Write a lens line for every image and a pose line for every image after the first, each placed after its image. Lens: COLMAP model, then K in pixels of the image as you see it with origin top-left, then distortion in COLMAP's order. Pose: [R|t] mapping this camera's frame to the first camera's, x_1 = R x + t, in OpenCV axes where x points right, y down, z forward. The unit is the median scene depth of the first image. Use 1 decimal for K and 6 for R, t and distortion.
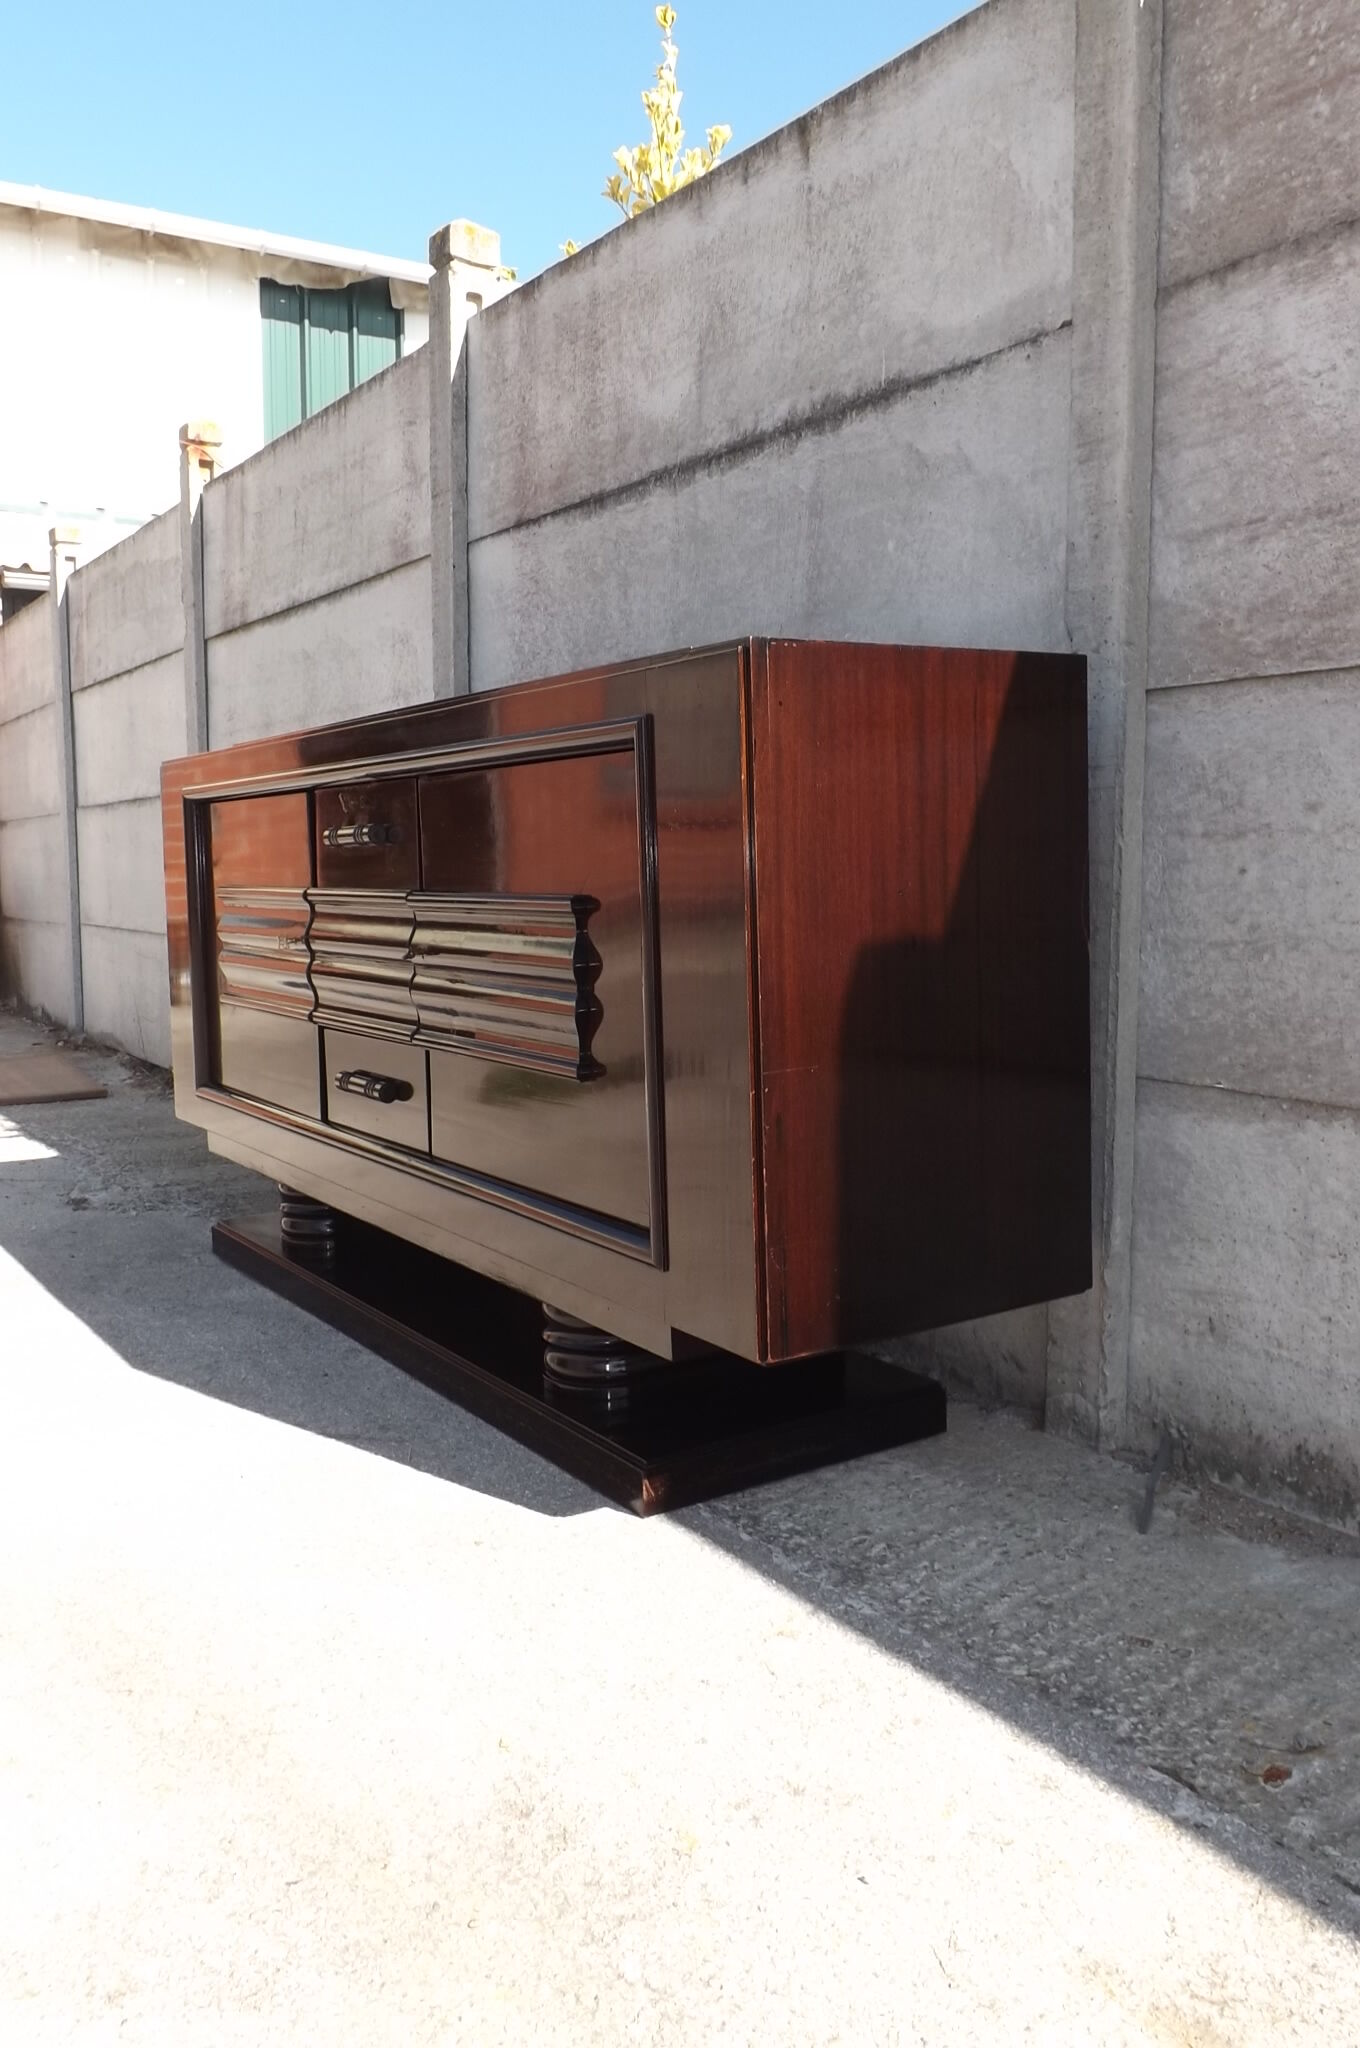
lens RADIAL K [[1669.7, 0, 684.4], [0, 1669.7, 999.6], [0, 0, 1]] dist [-0.004261, -0.031294]
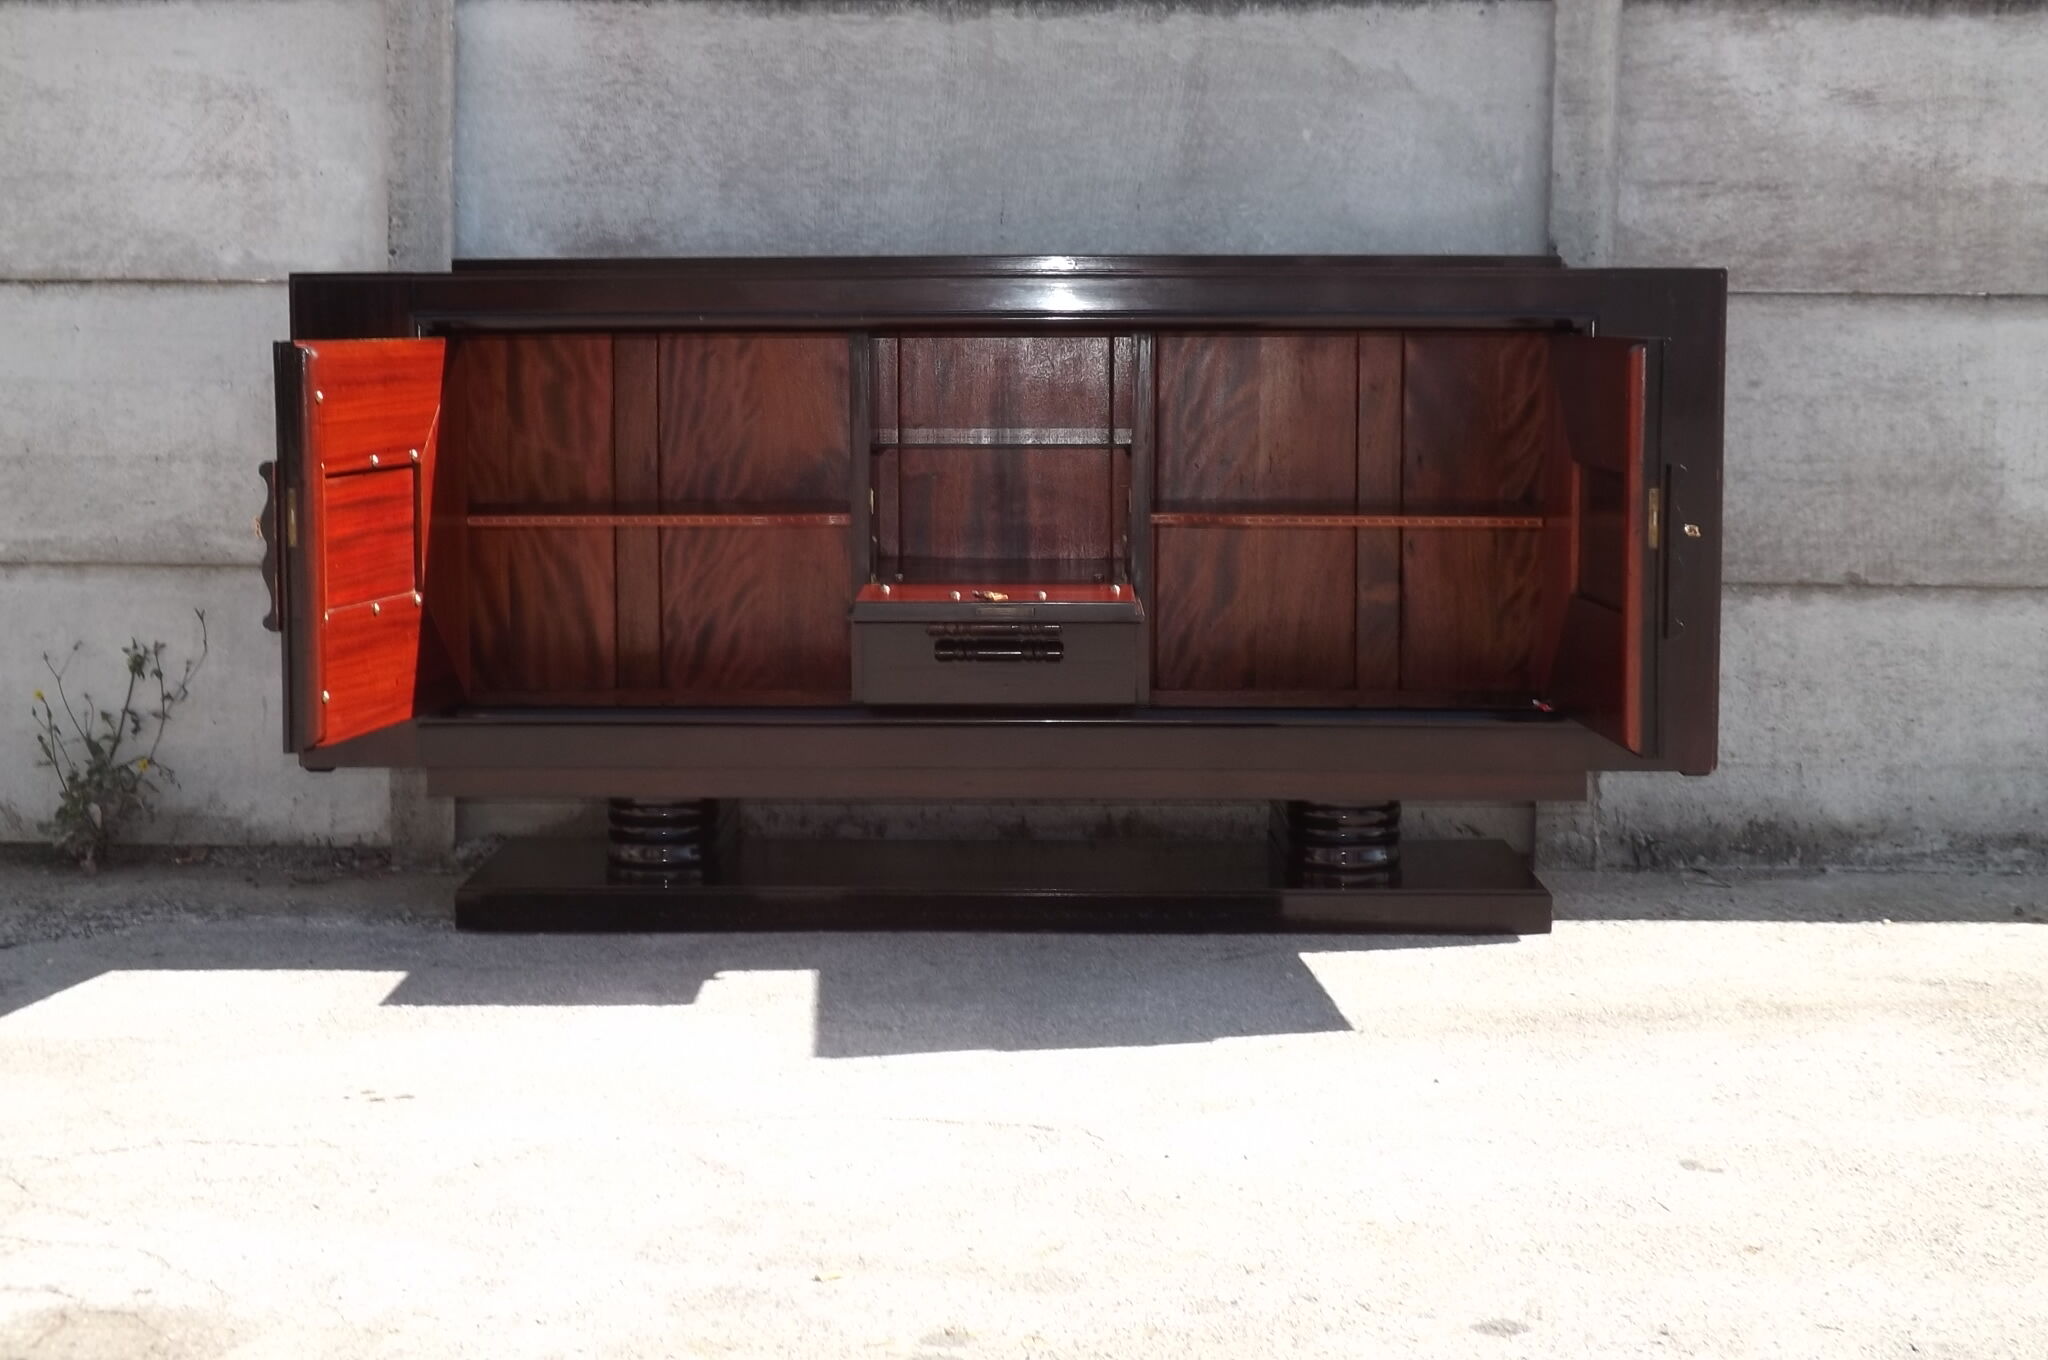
lens RADIAL K [[3174.7, 0, 912.0], [0, 3174.7, 686.9], [0, 0, 1]] dist [-0.055674, 0.000000]
pose [[0.578442, -0.070721, 0.812652, -1.980730], [0.059689, 0.997234, 0.044298, -0.013725], [-0.813537, 0.022883, 0.581063, -0.012073]]
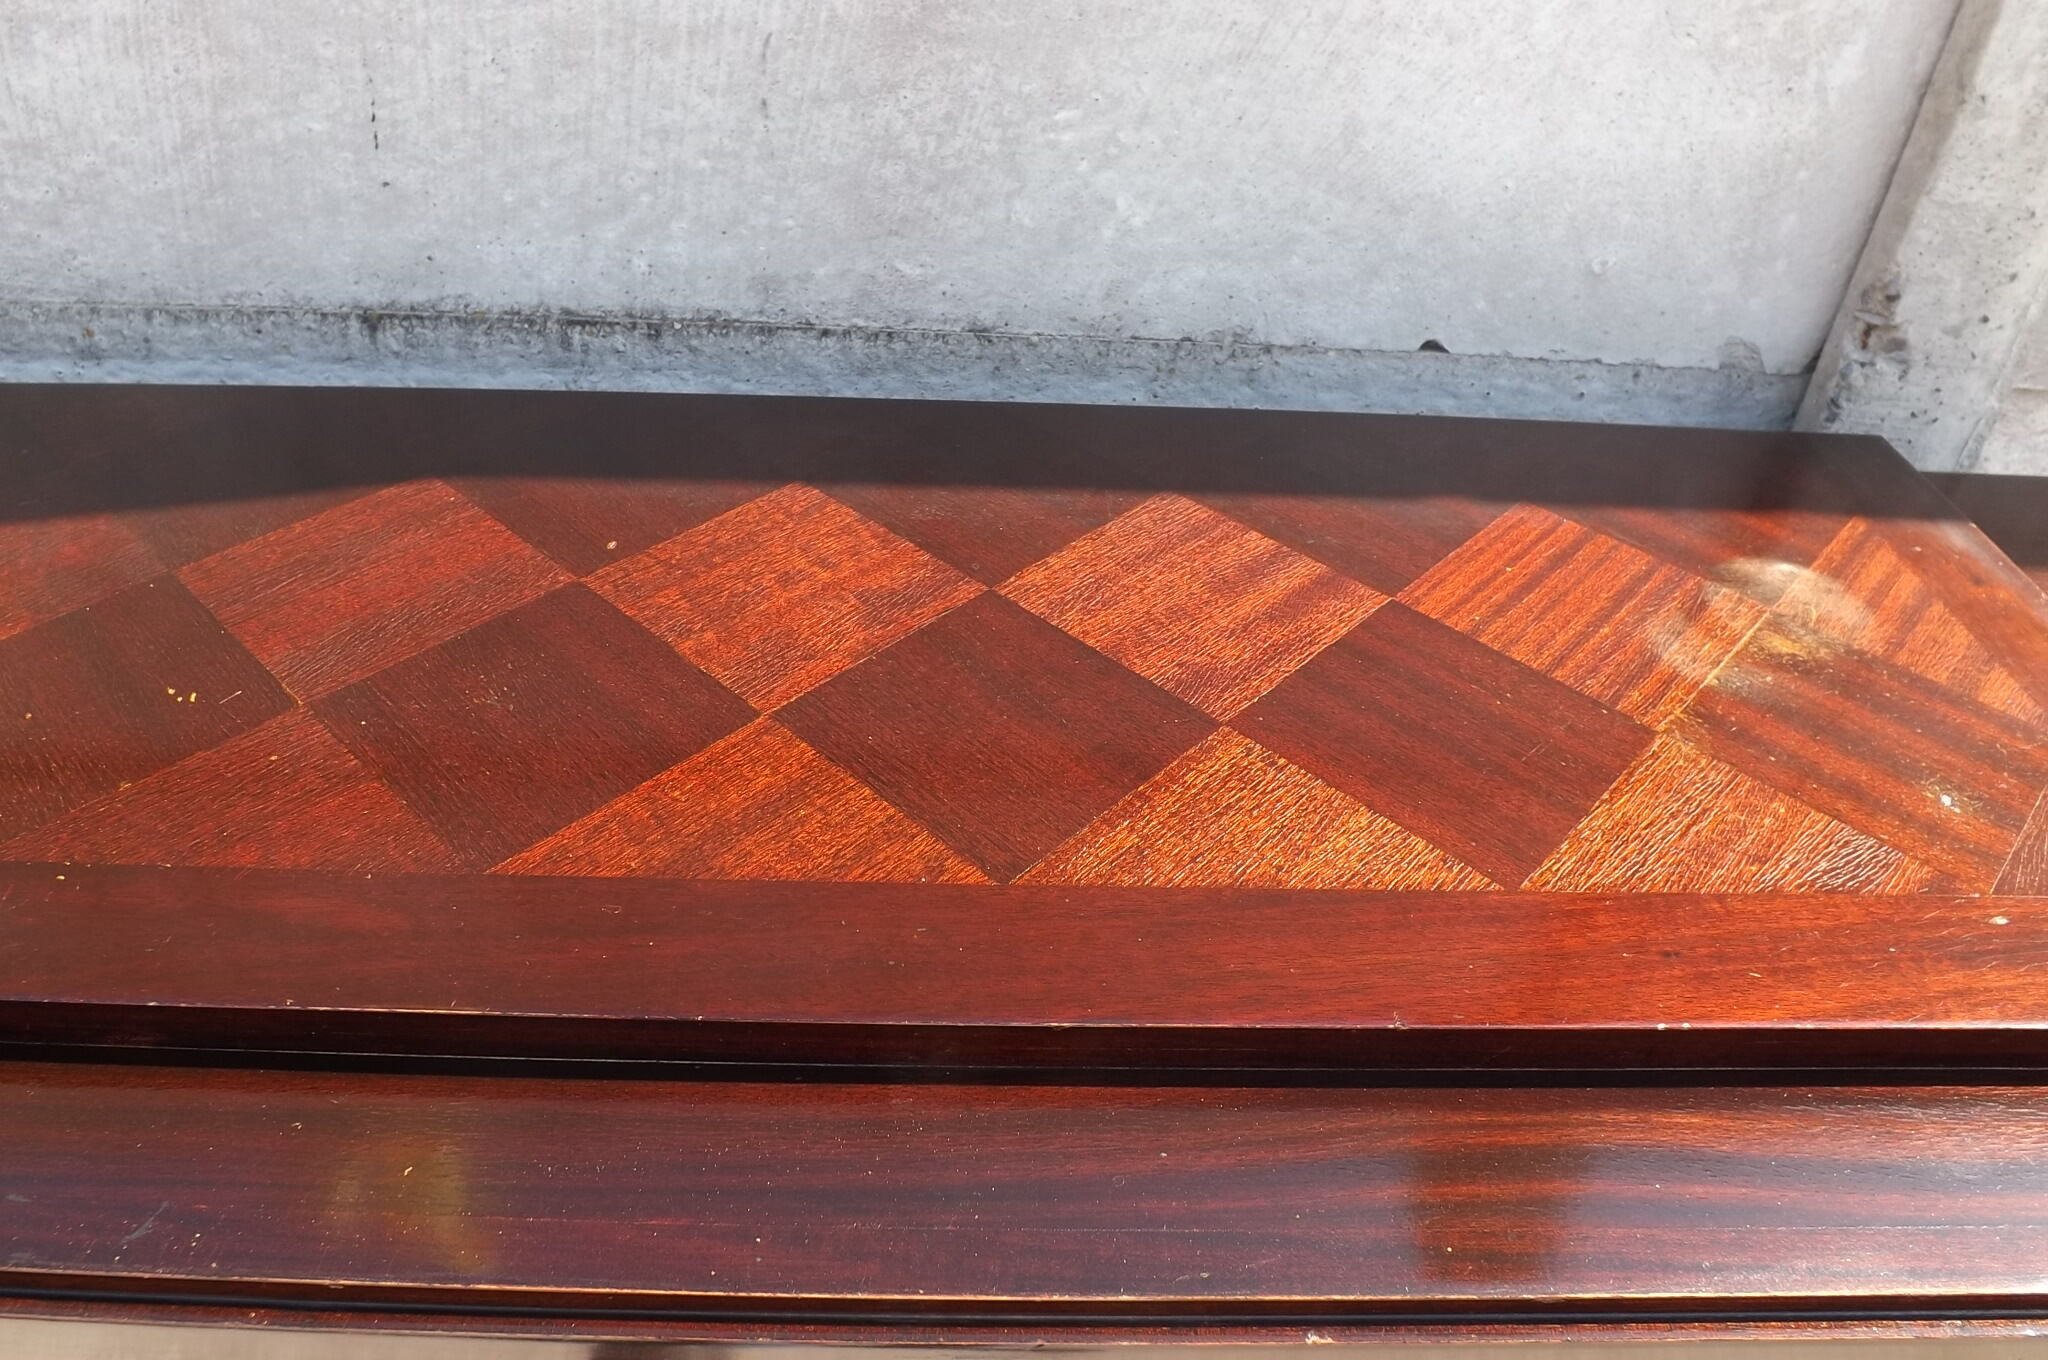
lens RADIAL K [[1454.1, 0, 955.5], [0, 1454.1, 681.8], [0, 0, 1]] dist [-0.079061, 0.023383]
pose [[0.532279, -0.485474, 0.693538, -0.233327], [0.023967, 0.827547, 0.560885, -0.340320], [-0.846230, -0.281925, 0.452121, 0.968423]]
